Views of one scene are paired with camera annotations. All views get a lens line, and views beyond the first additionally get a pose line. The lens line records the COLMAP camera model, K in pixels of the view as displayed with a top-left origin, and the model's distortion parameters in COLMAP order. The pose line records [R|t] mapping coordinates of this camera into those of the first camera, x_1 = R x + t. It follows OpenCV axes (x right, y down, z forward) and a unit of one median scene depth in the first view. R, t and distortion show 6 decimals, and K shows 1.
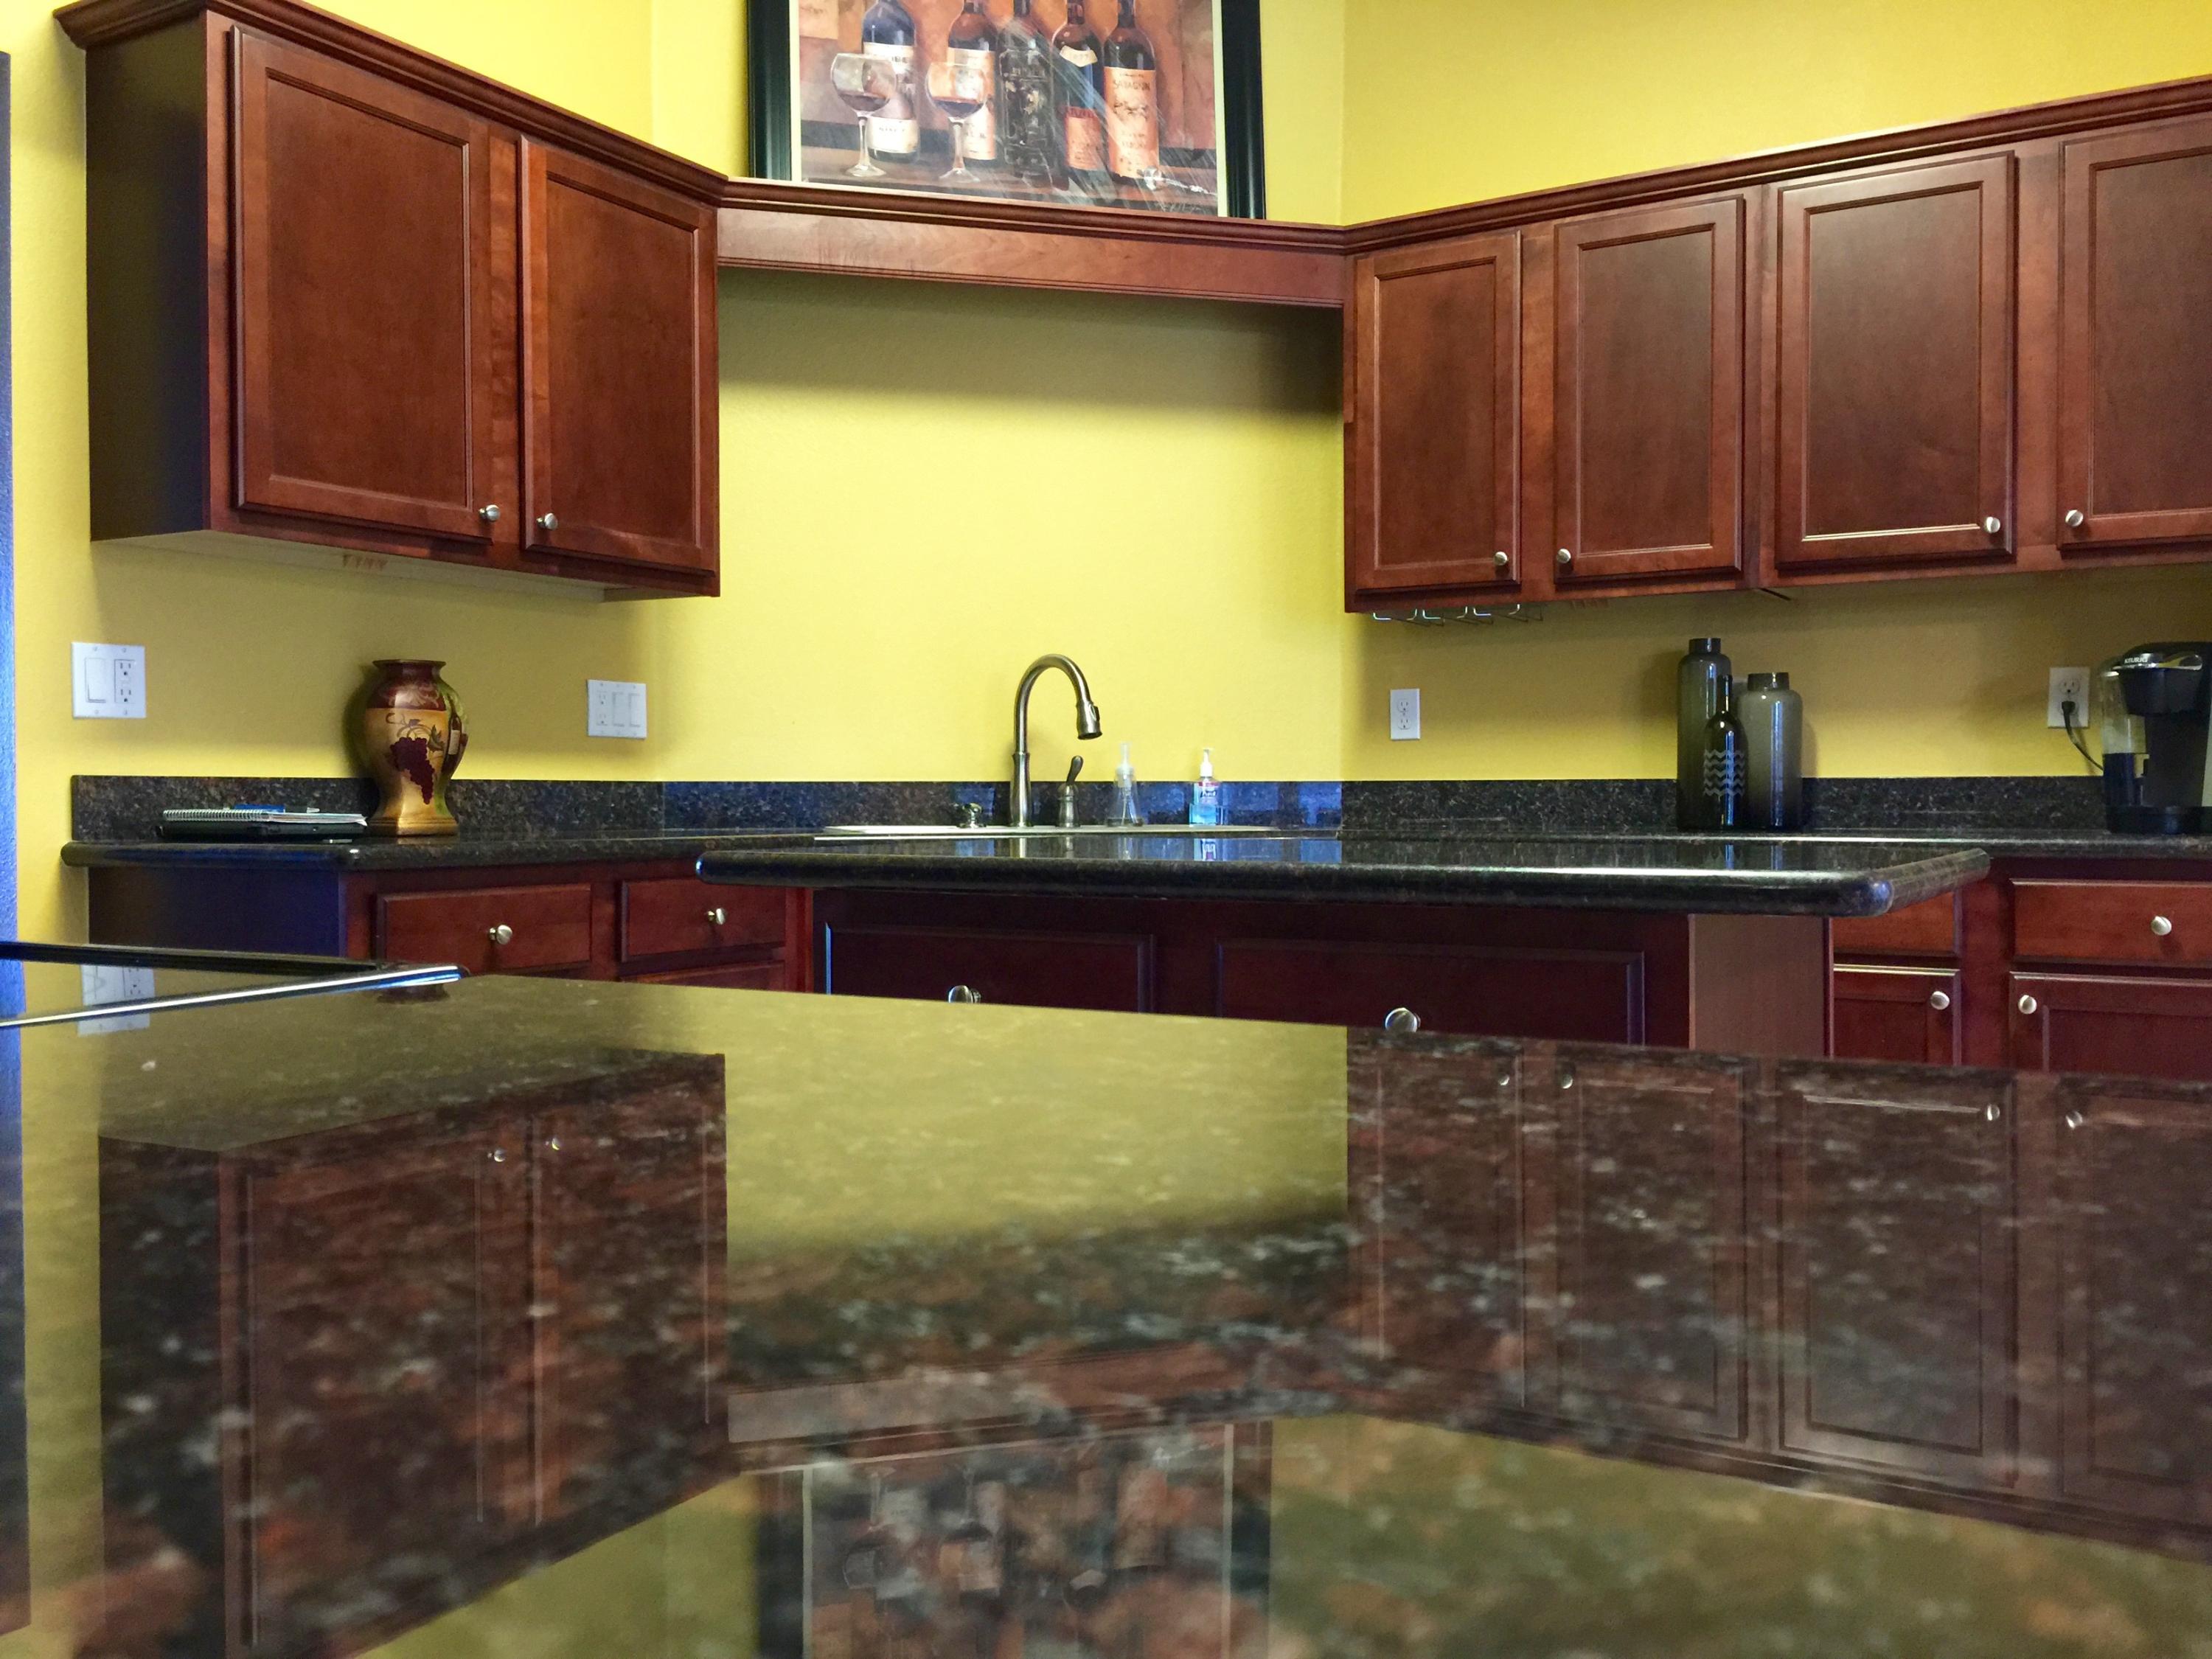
lens RADIAL K [[1896.8, 0, 1100.6], [0, 1896.8, 818.7], [0, 0, 1]] dist [0.055399, -0.044419]
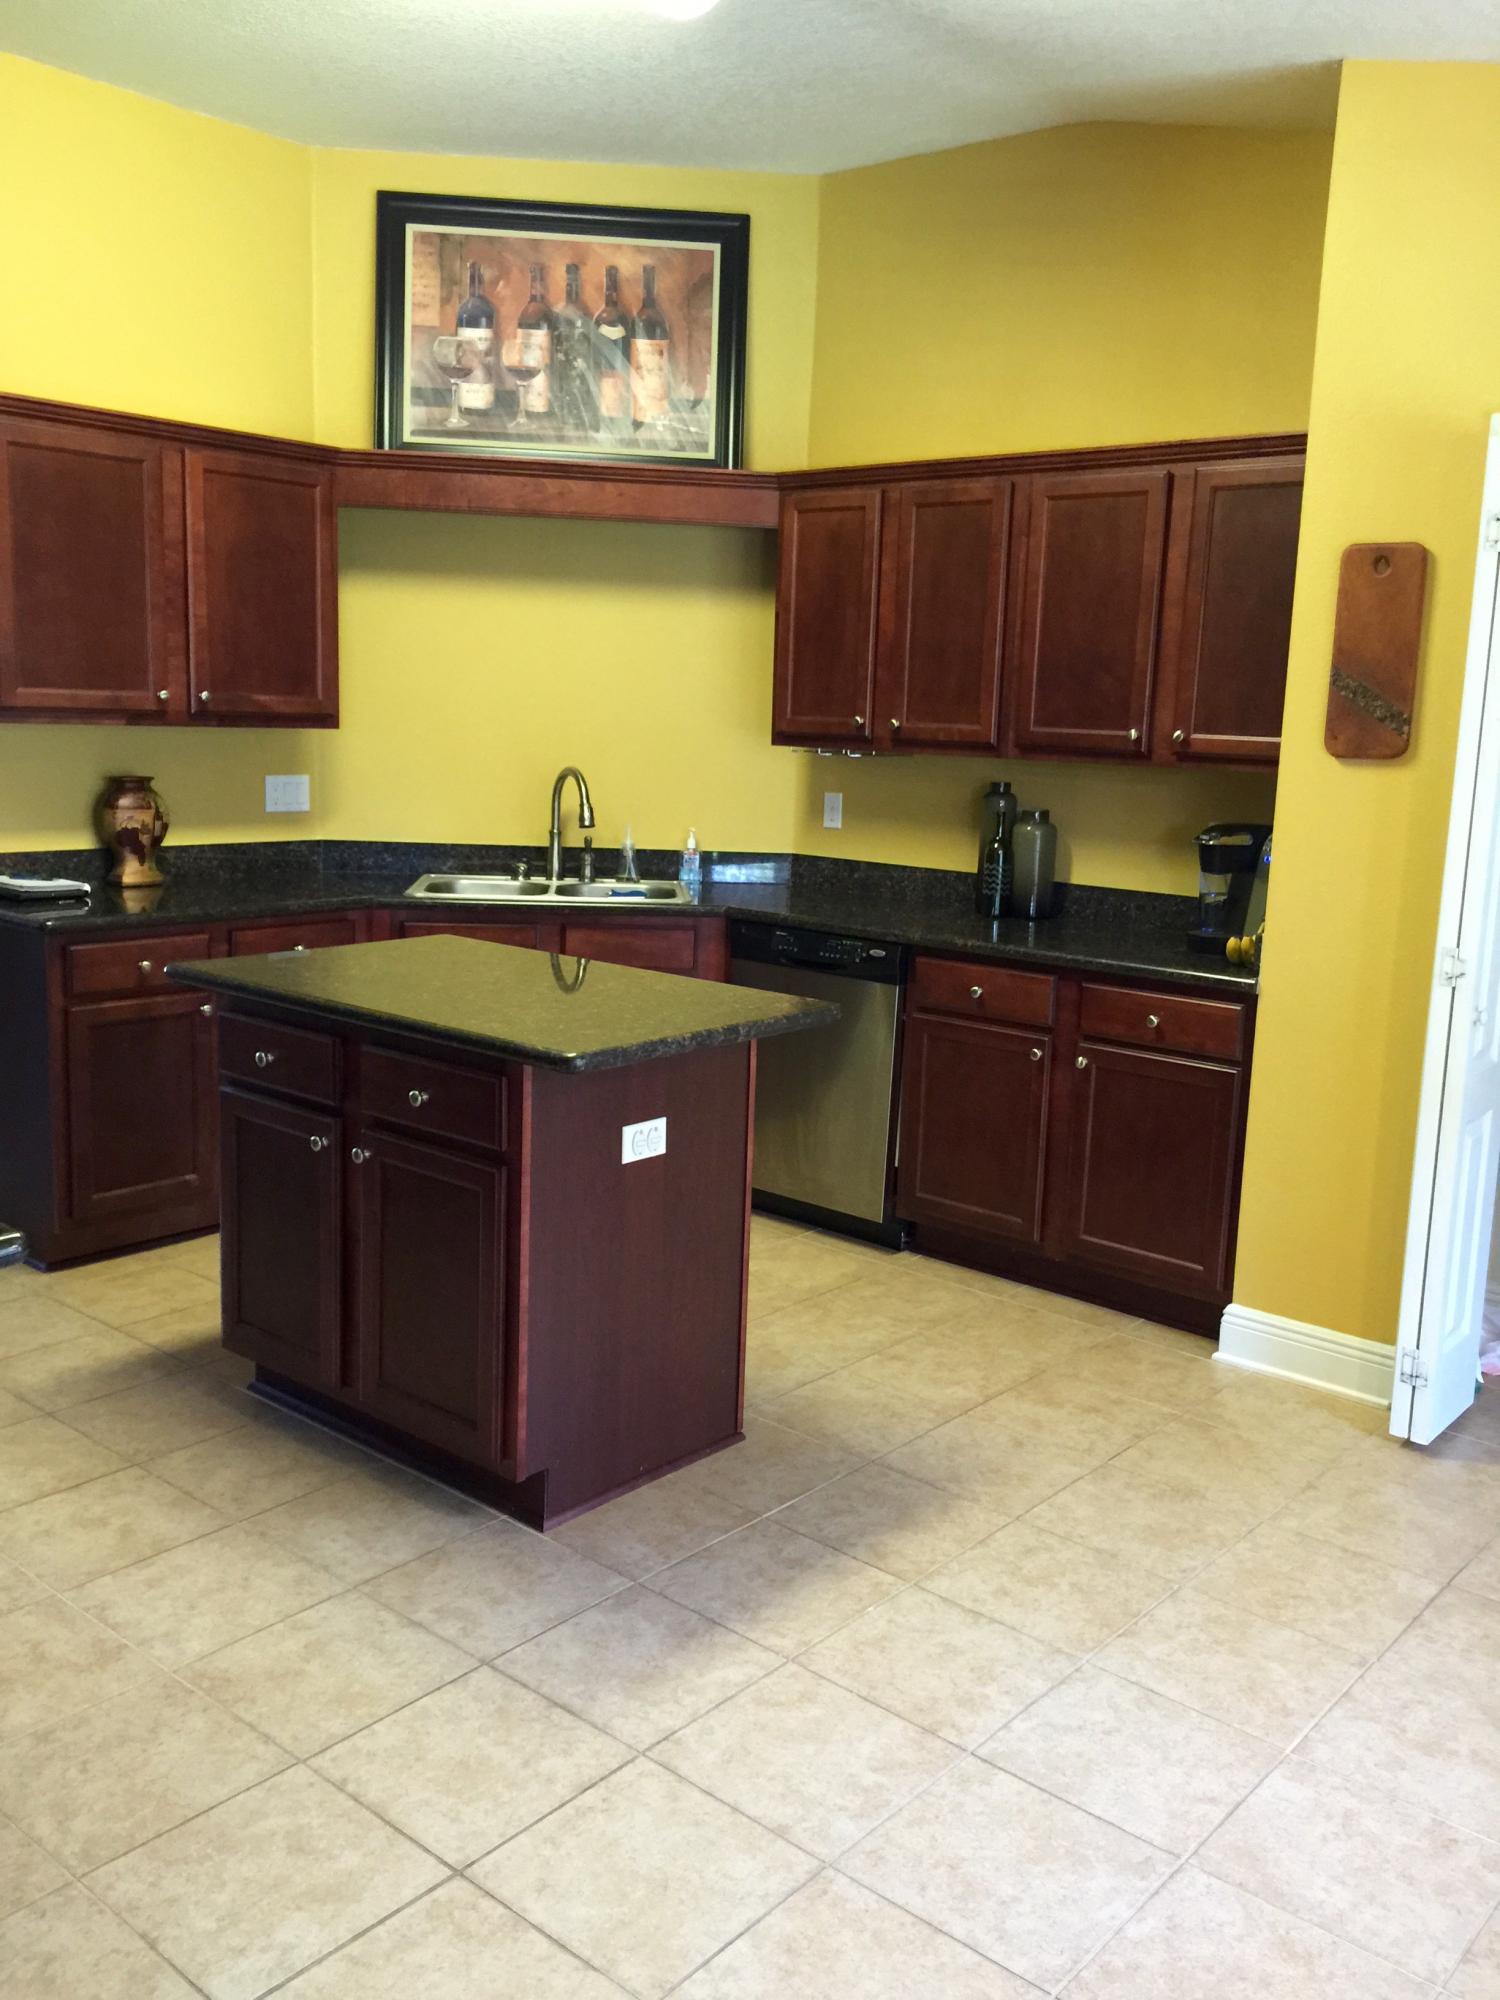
lens RADIAL K [[1715.0, 0, 742.3], [0, 1715.0, 996.3], [0, 0, 1]] dist [0.055399, -0.044419]
pose [[0.985152, 0.065264, -0.158796, 0.343602], [-0.039480, 0.986260, 0.160417, -0.135837], [0.167083, -0.151765, 0.974192, -0.319242]]
